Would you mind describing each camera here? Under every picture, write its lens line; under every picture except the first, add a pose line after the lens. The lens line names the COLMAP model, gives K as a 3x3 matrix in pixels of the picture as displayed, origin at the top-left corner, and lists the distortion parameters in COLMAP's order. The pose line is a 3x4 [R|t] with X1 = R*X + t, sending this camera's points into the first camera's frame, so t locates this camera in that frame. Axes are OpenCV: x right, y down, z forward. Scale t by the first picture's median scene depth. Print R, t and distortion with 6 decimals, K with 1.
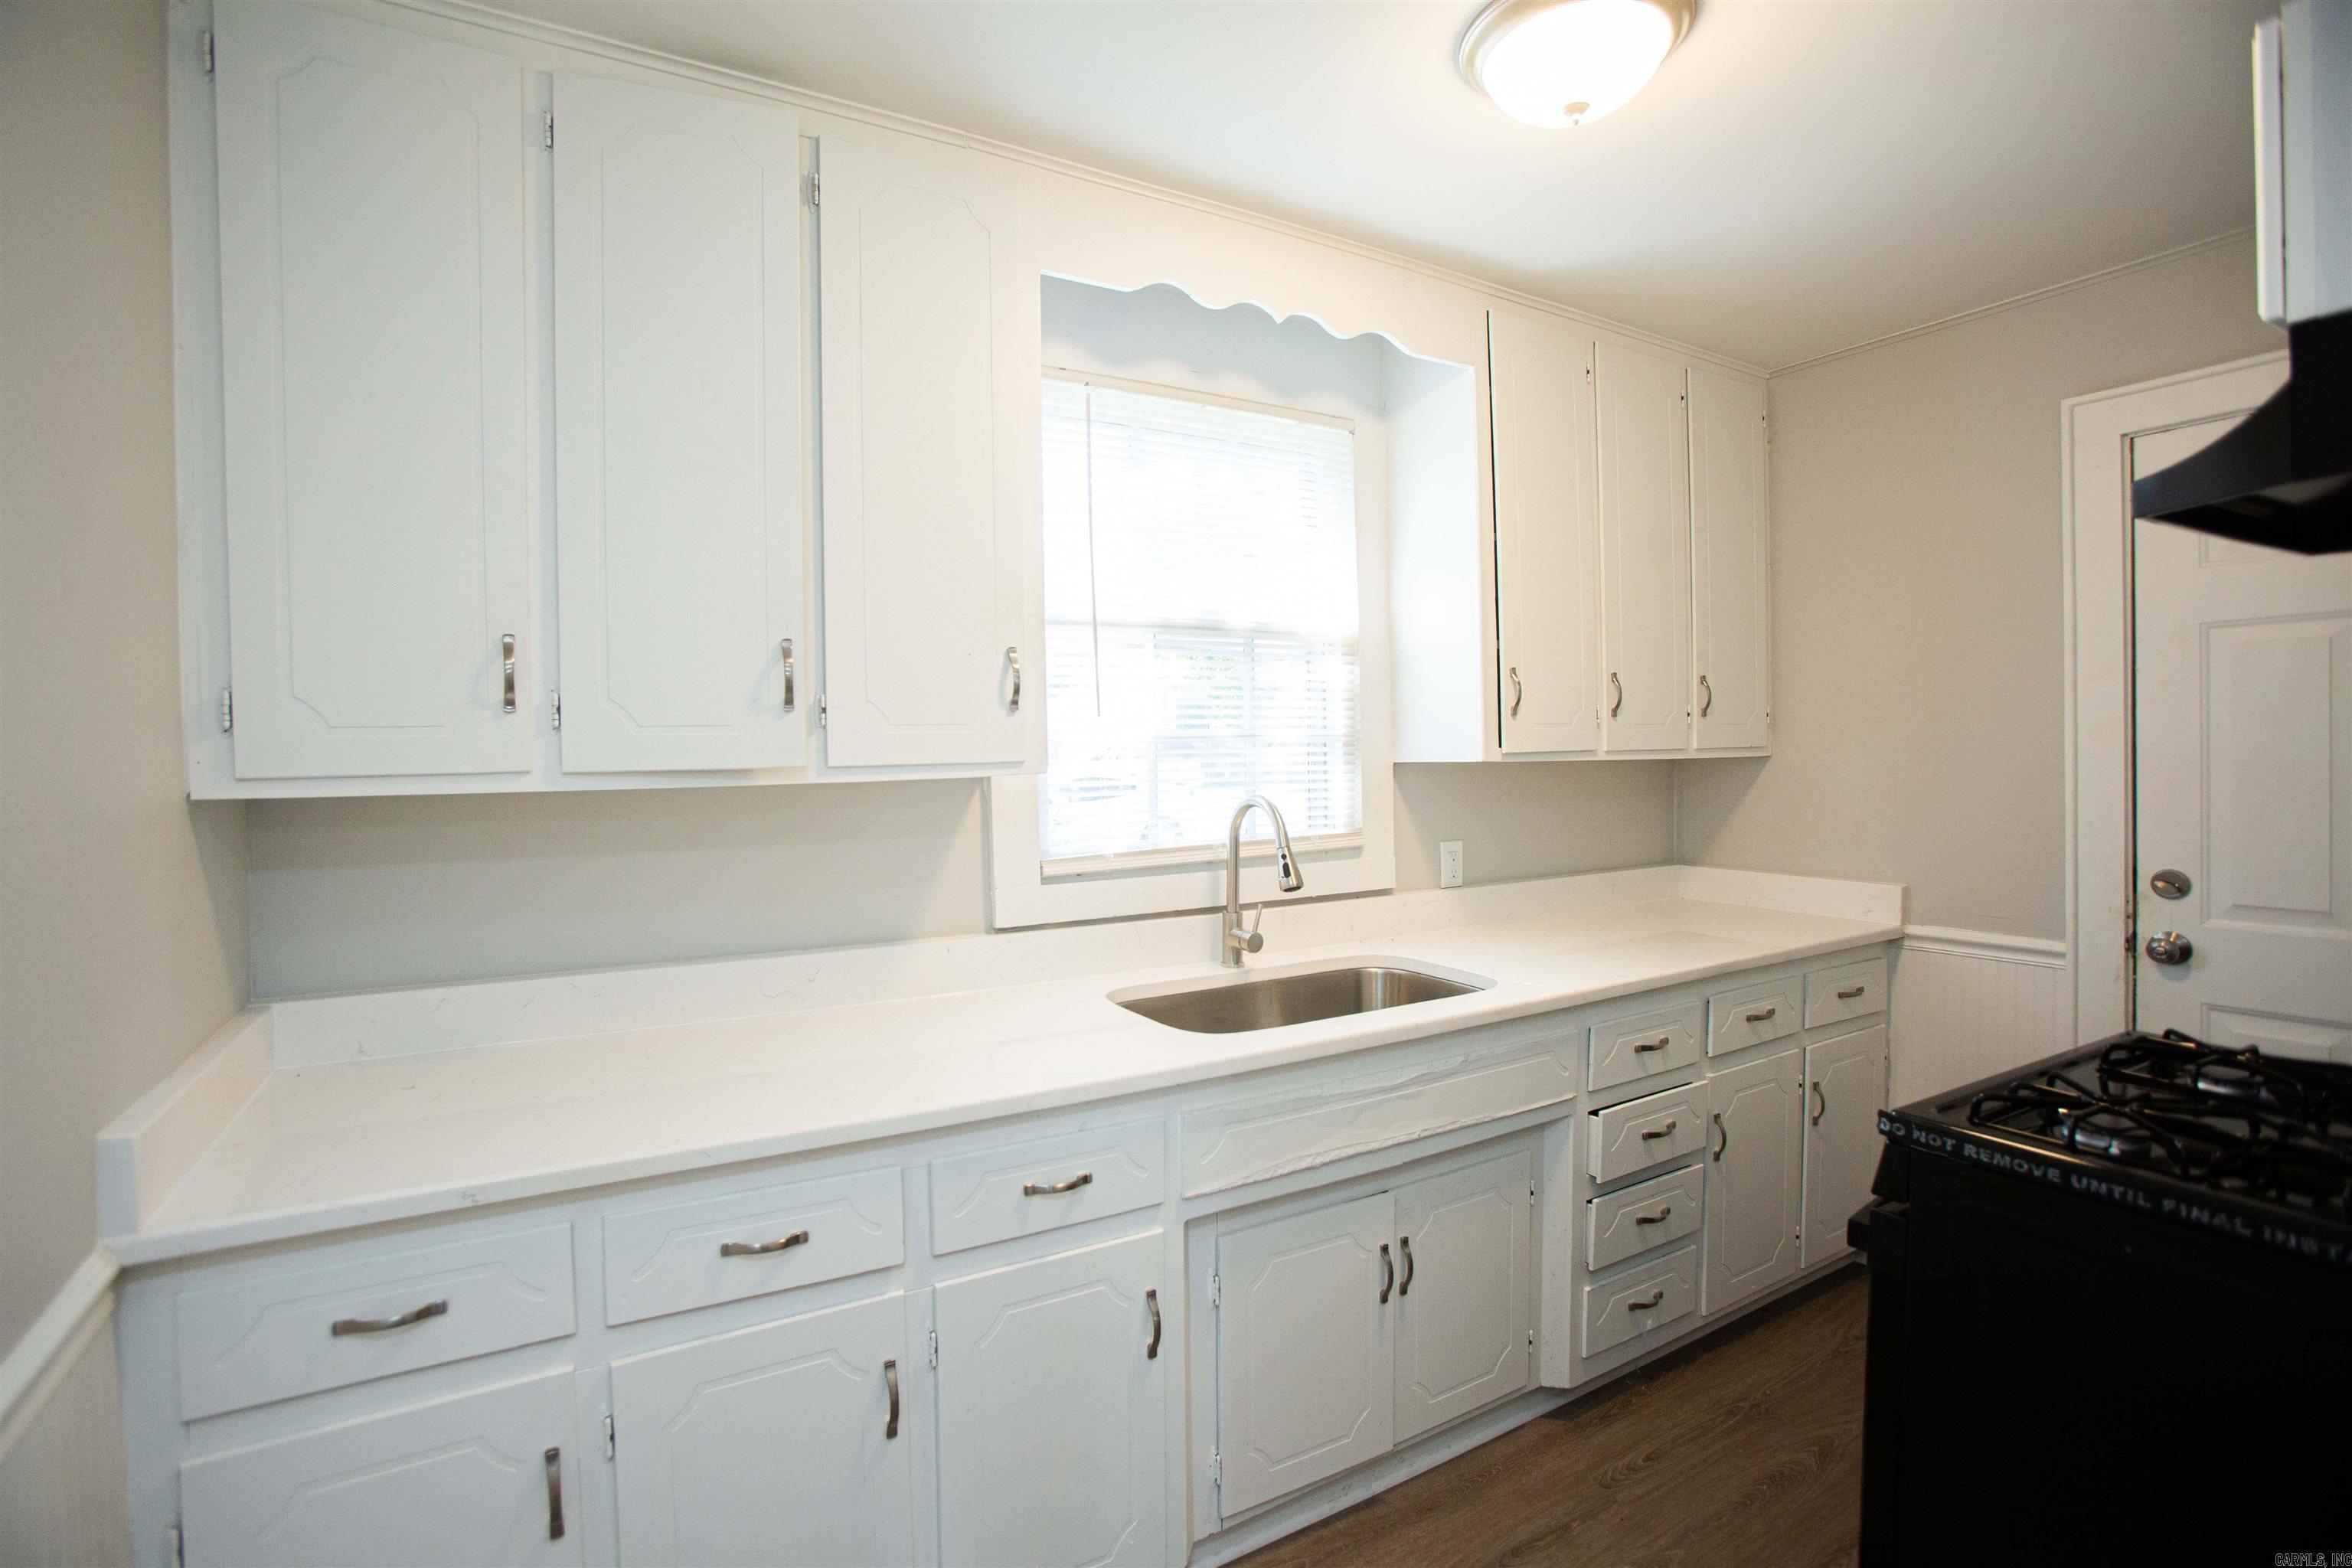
lens RADIAL K [[1099.7, 0, 1131.0], [0, 1099.7, 770.1], [0, 0, 1]] dist [-0.070522, 0.031522]
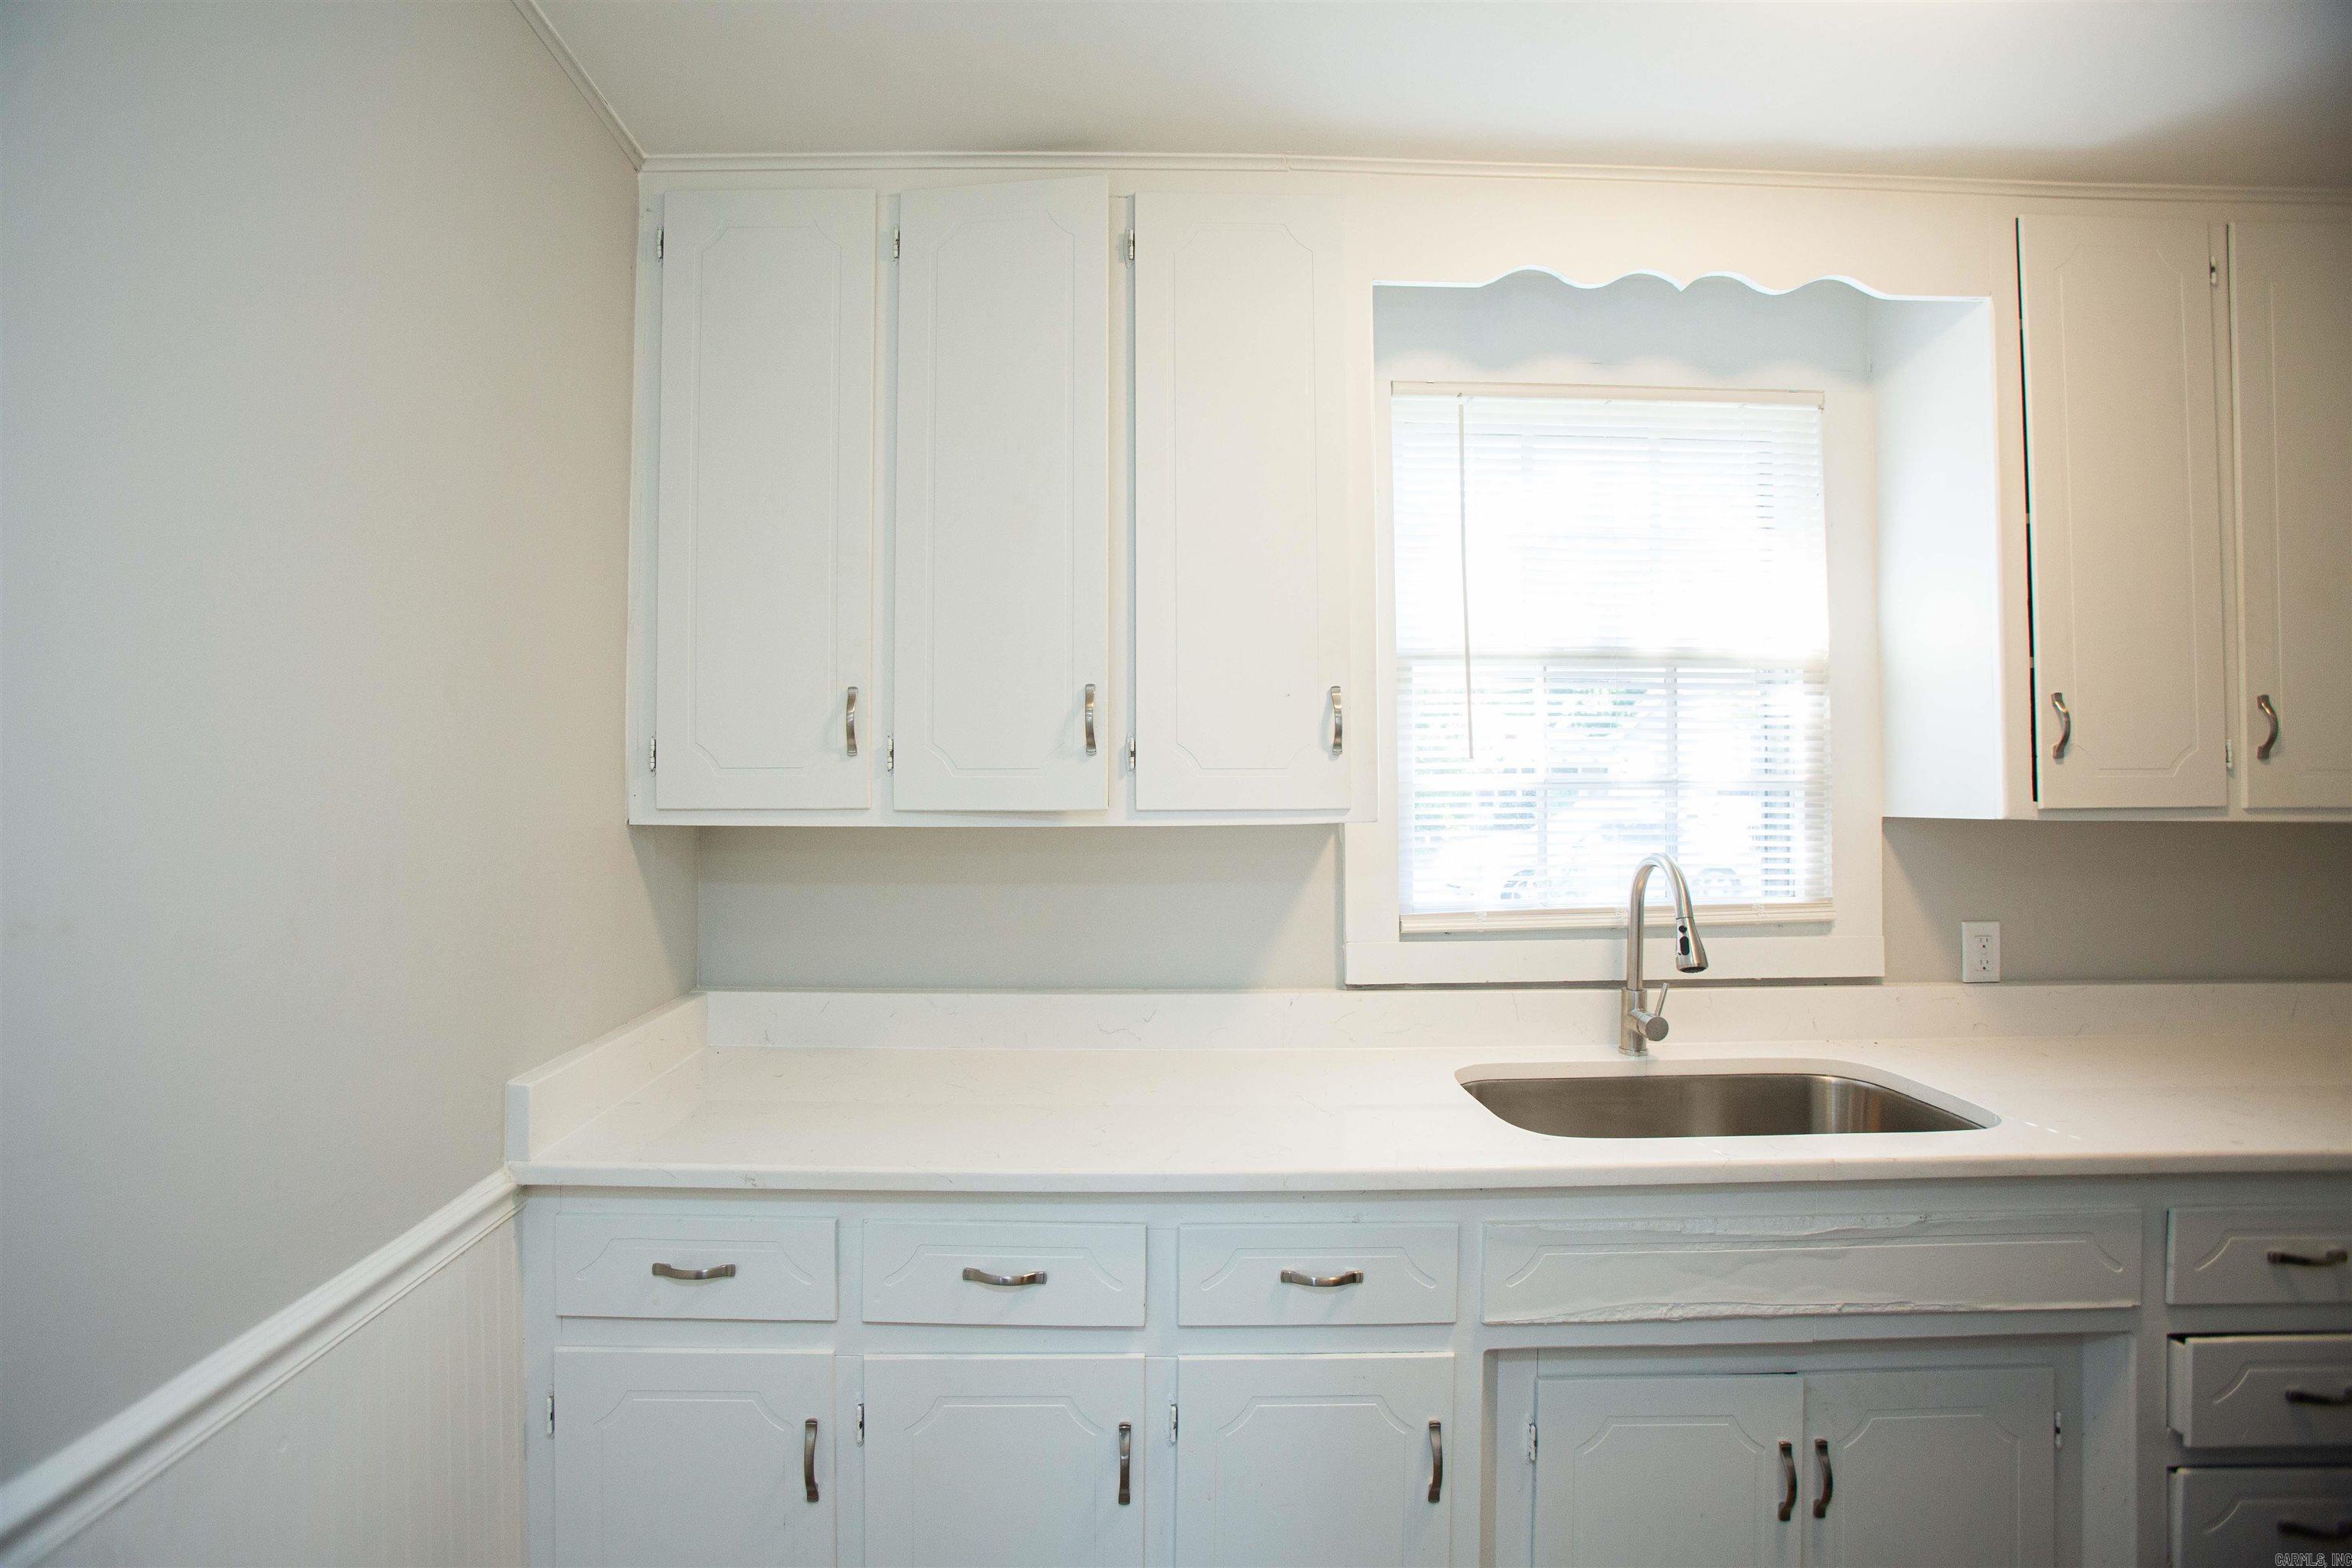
lens RADIAL K [[1099.7, 0, 1131.0], [0, 1099.7, 770.1], [0, 0, 1]] dist [-0.070522, 0.031522]
pose [[0.882105, 0.006511, -0.471008, 0.156946], [-0.022191, 0.999369, -0.027745, -0.009125], [0.470530, 0.034926, 0.881692, 0.085483]]
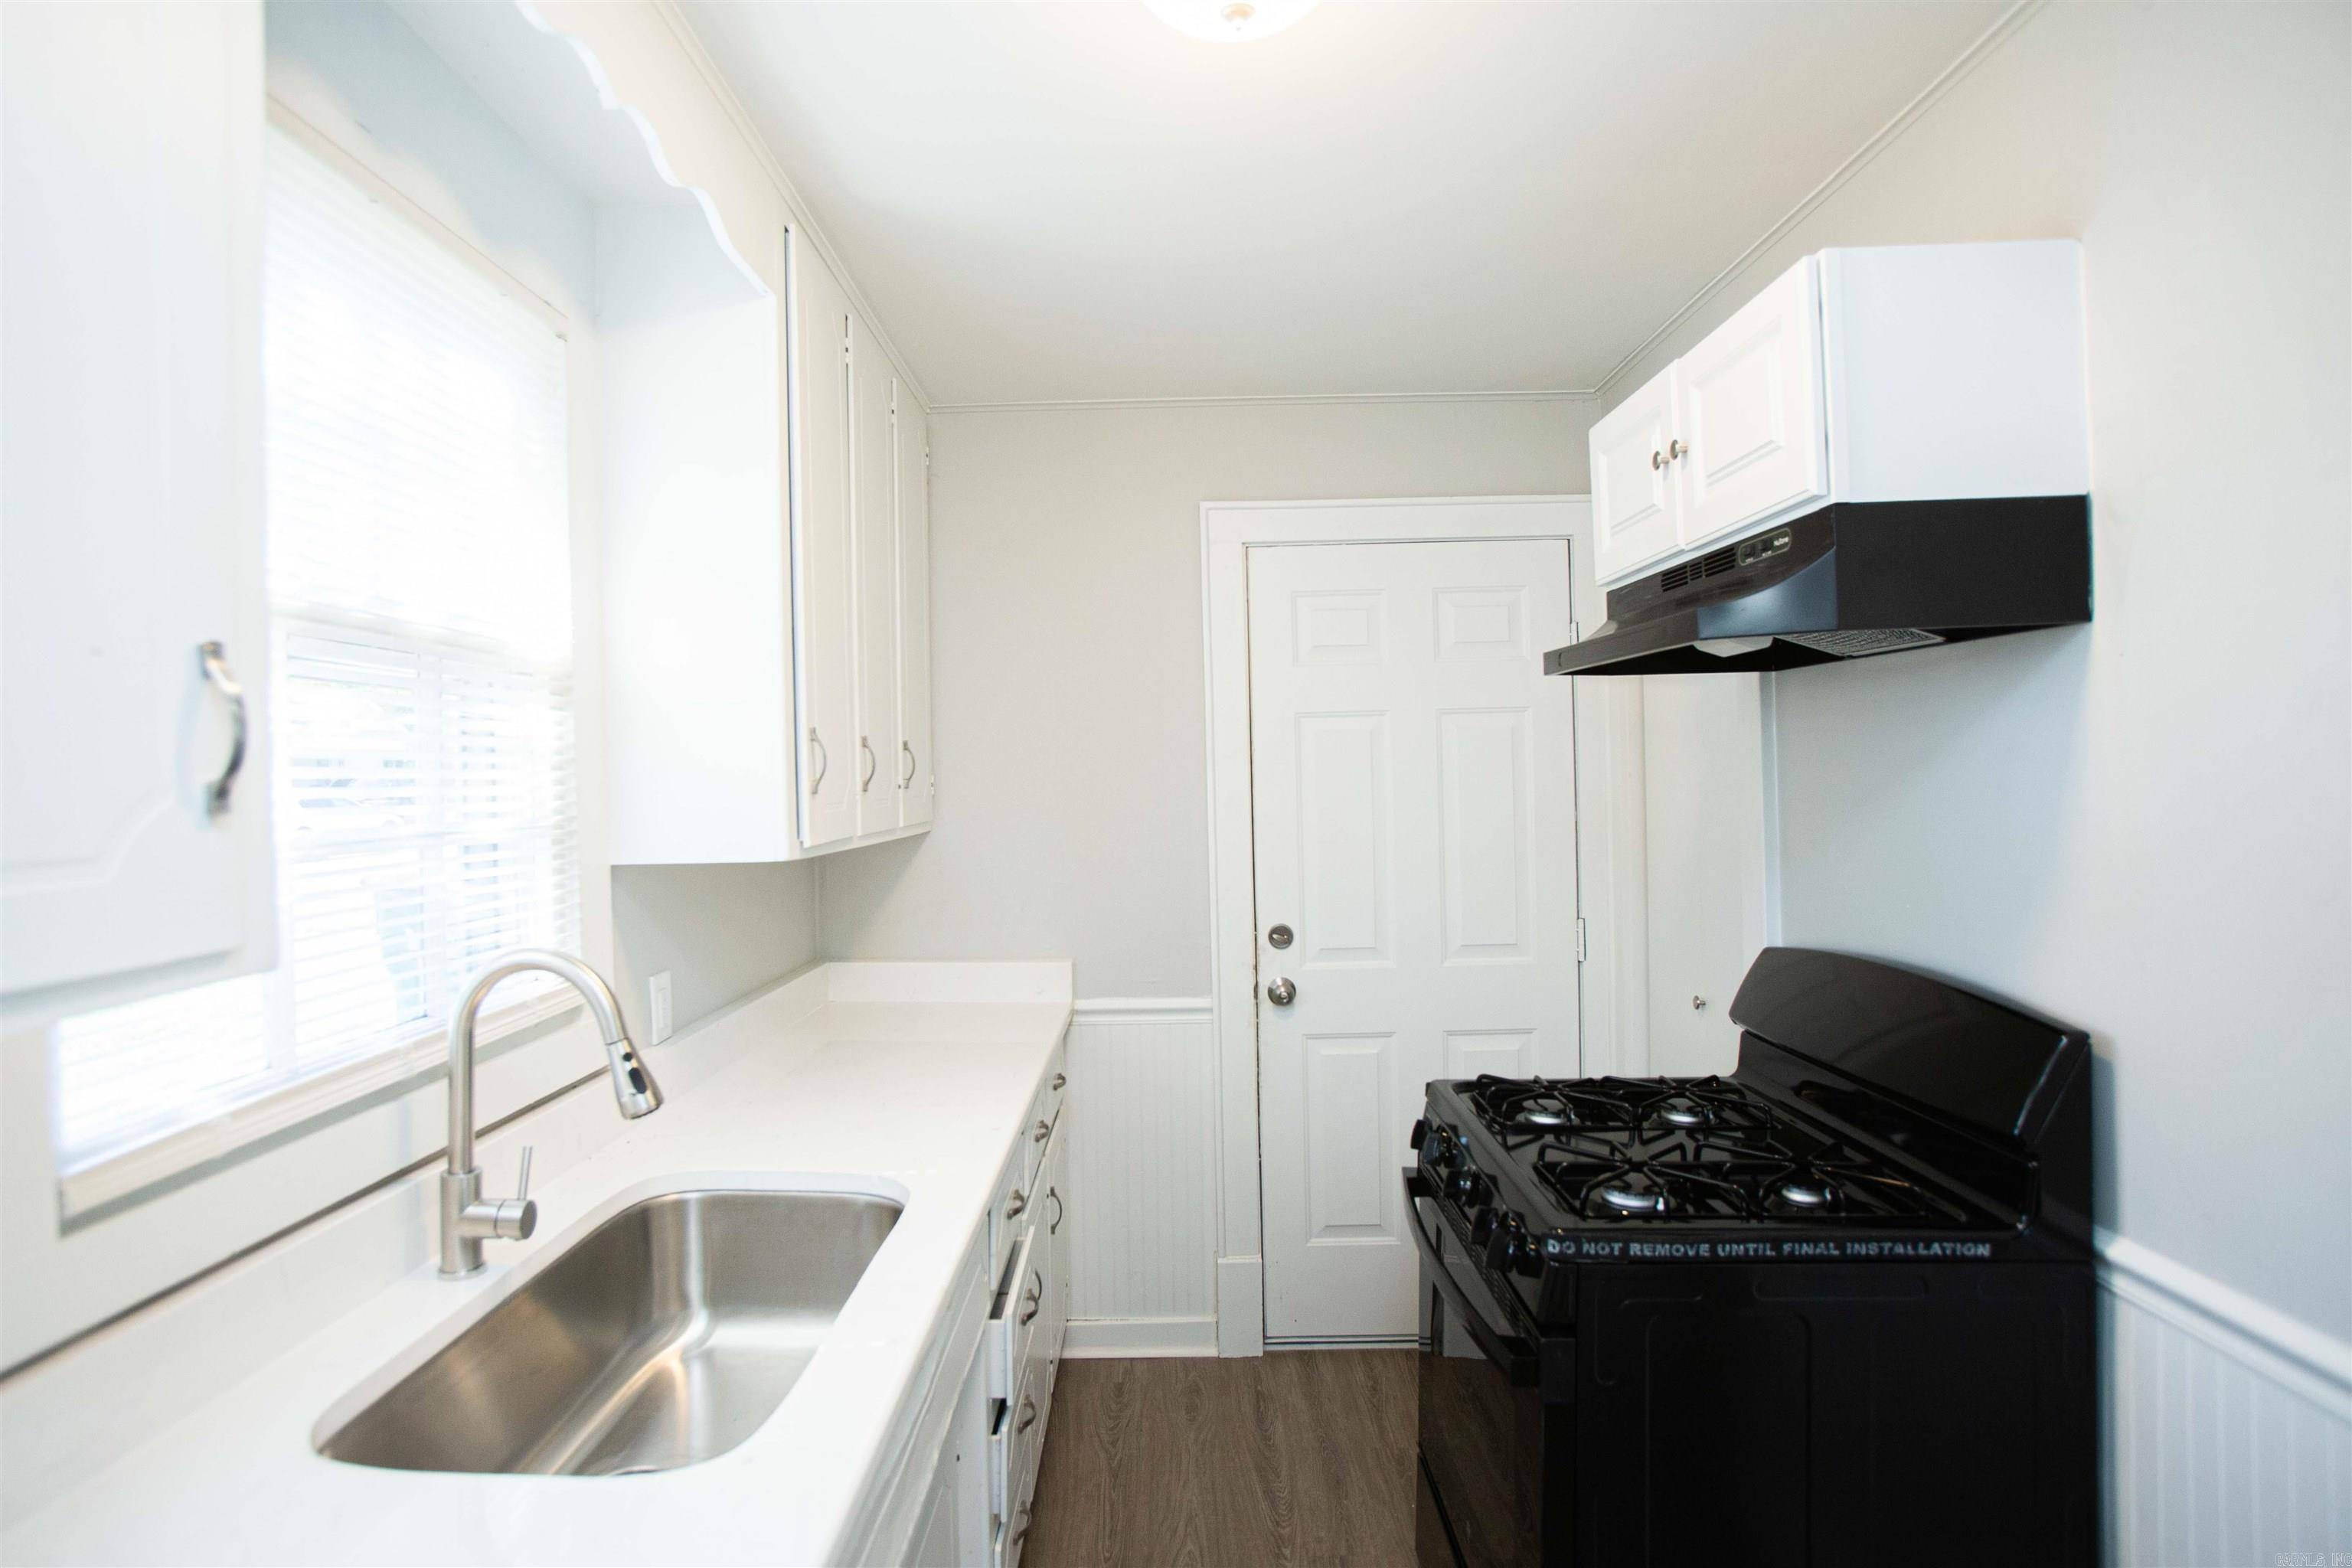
lens RADIAL K [[1208.7, 0, 1113.1], [0, 1208.7, 777.4], [0, 0, 1]] dist [-0.058055, 0.033017]
pose [[0.535636, 0.004530, 0.844437, -0.247309], [0.027413, 0.999365, -0.022750, -0.043430], [-0.844004, 0.035335, 0.535172, 0.469847]]
